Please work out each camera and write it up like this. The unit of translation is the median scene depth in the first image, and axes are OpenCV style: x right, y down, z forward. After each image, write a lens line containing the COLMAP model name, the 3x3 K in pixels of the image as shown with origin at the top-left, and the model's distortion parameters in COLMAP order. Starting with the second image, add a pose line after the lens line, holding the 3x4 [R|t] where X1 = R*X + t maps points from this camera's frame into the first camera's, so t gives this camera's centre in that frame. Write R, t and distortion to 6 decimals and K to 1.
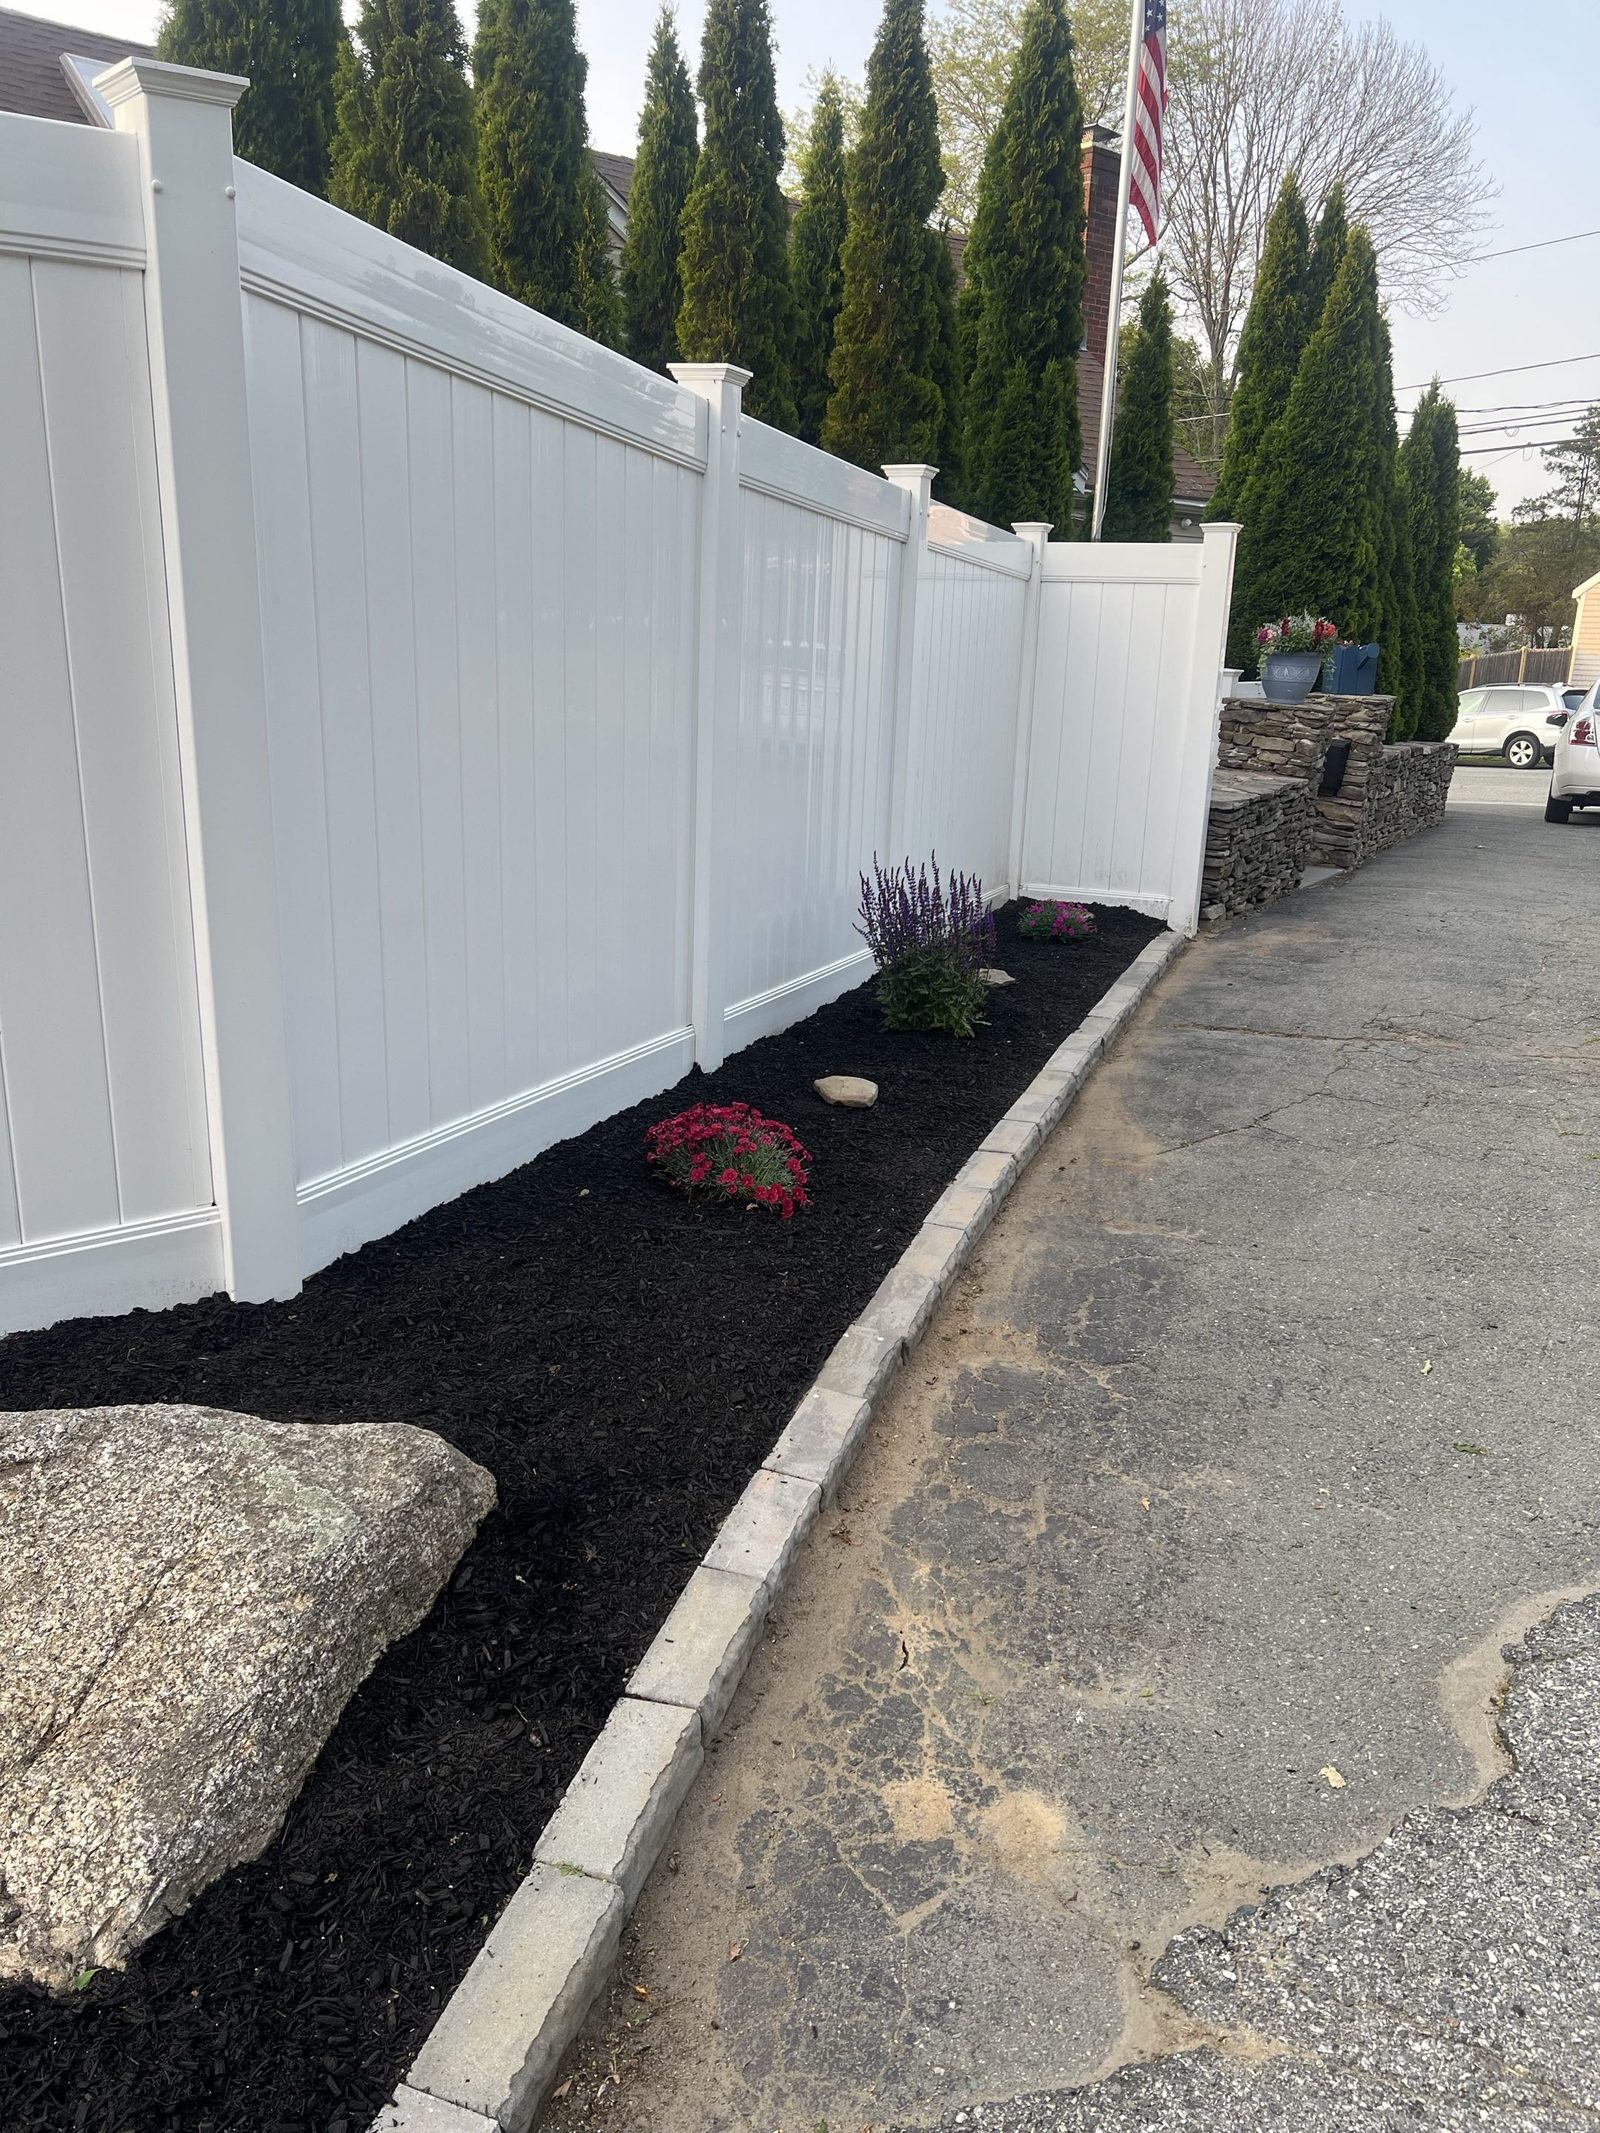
lens RADIAL K [[1695.1, 0, 800.0], [0, 1695.1, 1066.5], [0, 0, 1]] dist [0.051646, -0.014420]
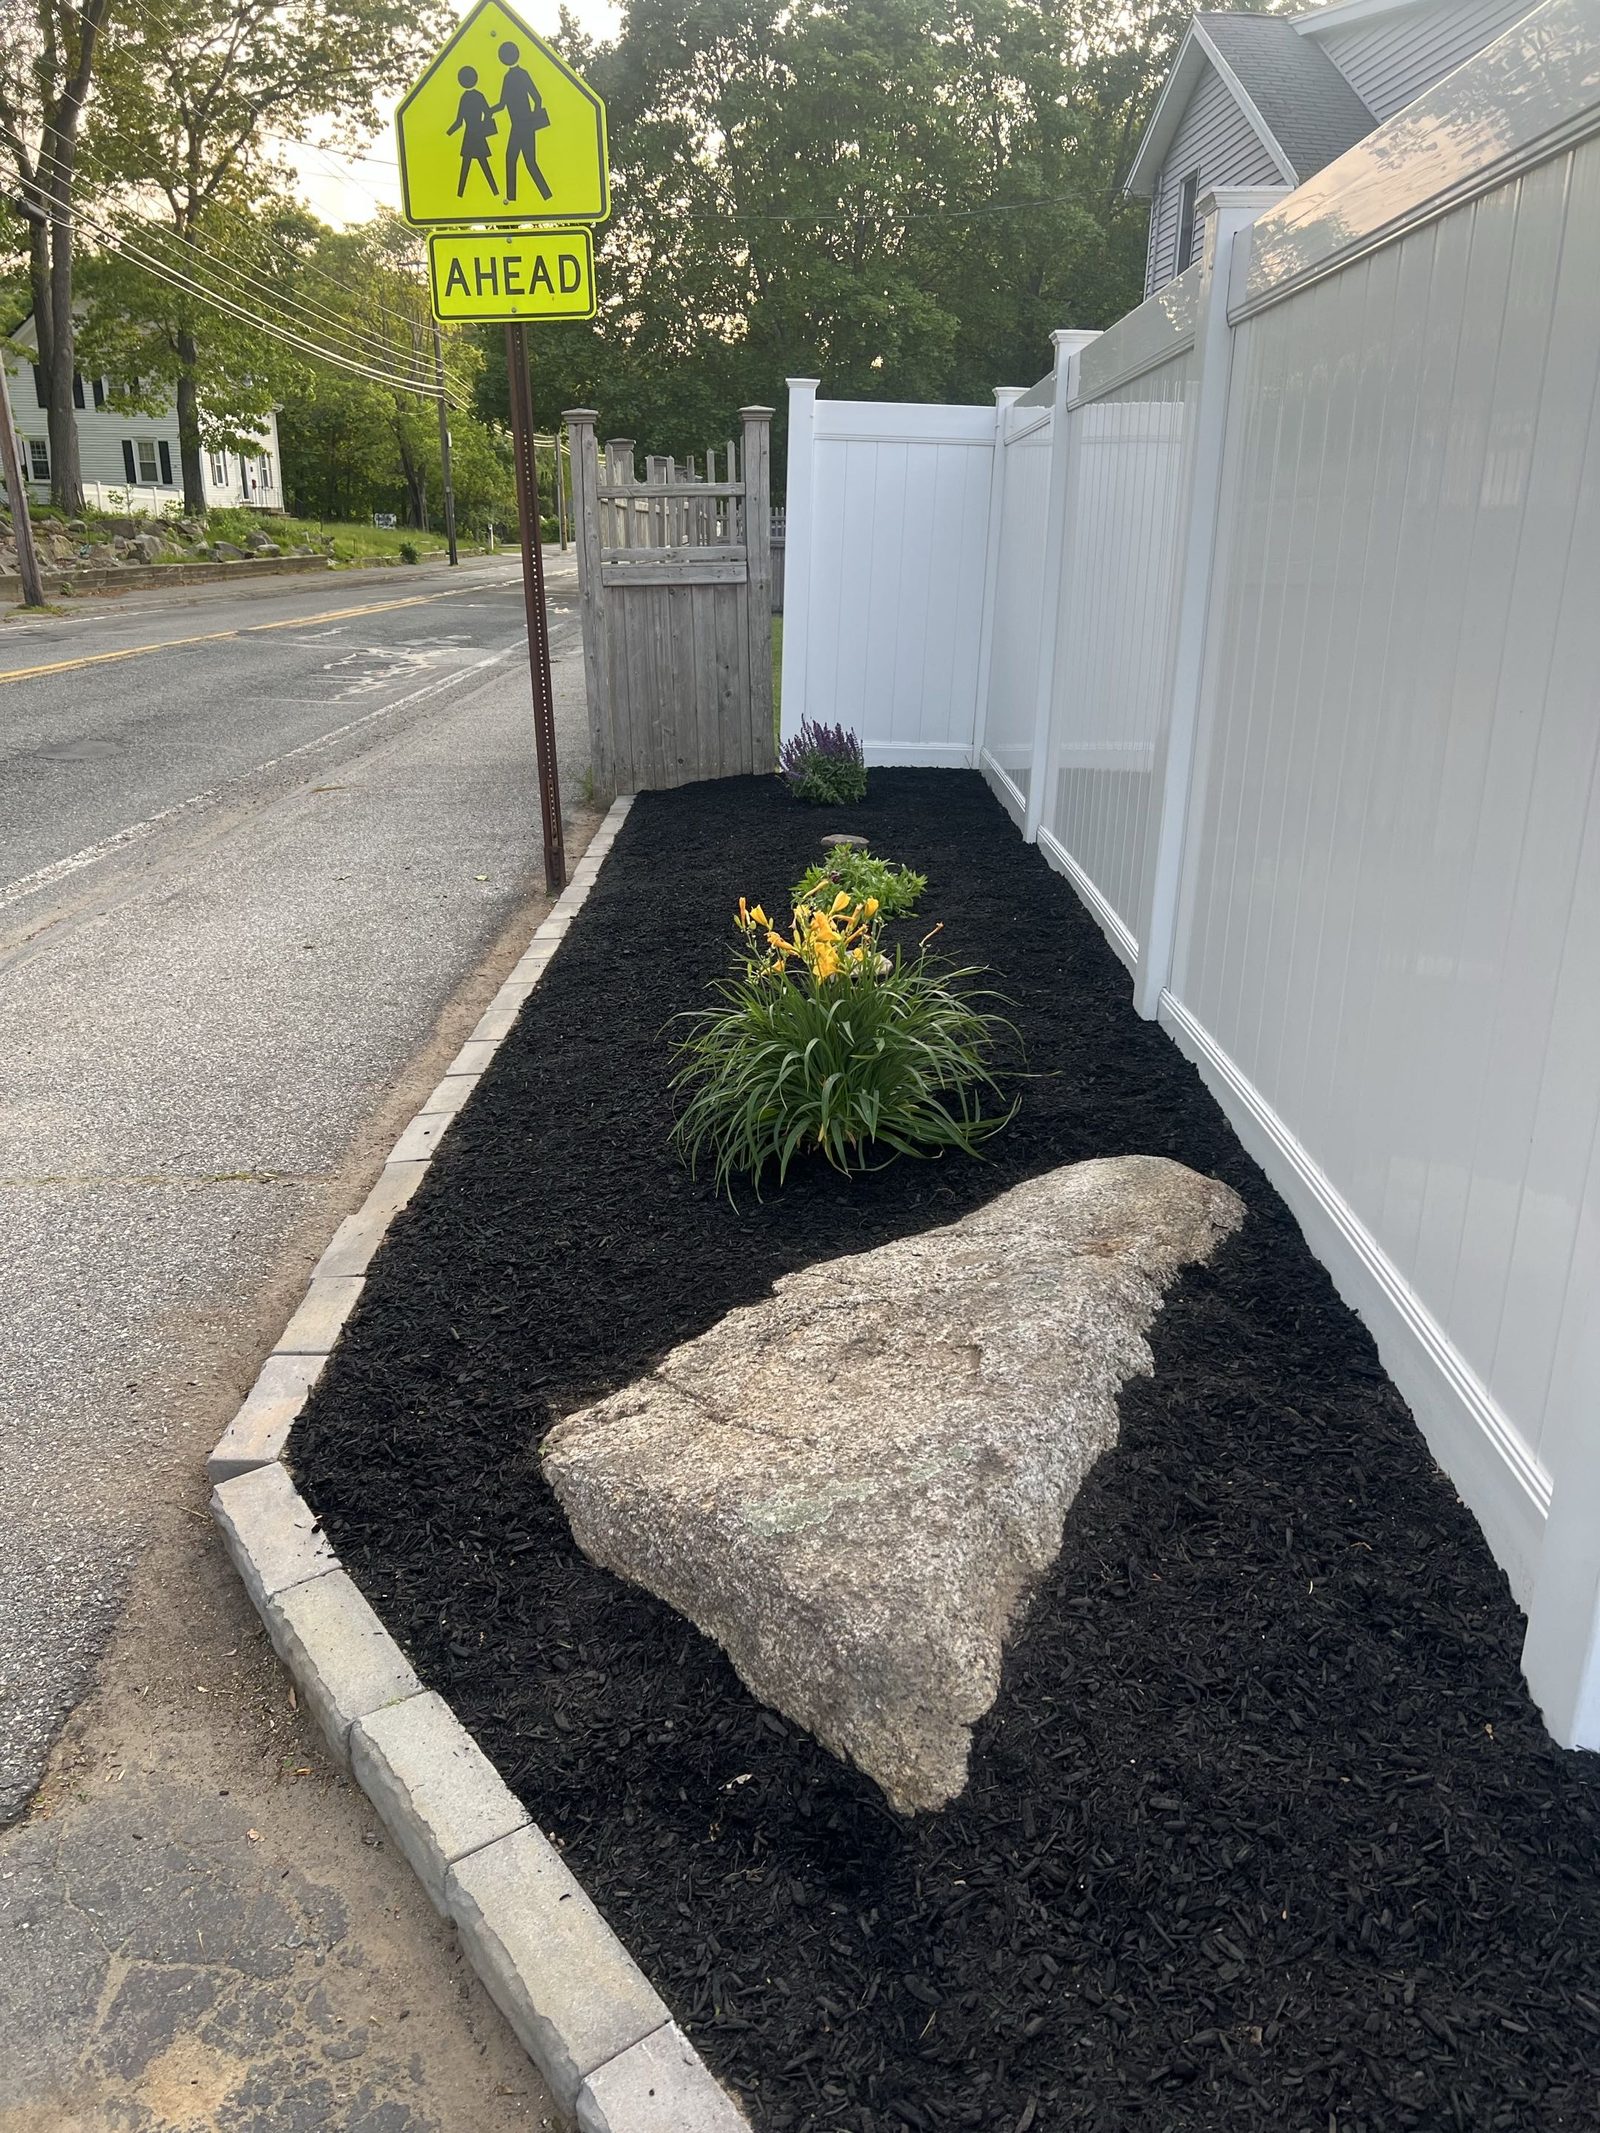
lens RADIAL K [[1695.1, 0, 800.0], [0, 1695.1, 1066.5], [0, 0, 1]] dist [0.051646, -0.014420]
pose [[-0.655451, 0.207798, -0.726088, 0.382032], [-0.212970, 0.871532, 0.441674, -0.403705], [0.724588, 0.444131, -0.526992, 1.473202]]
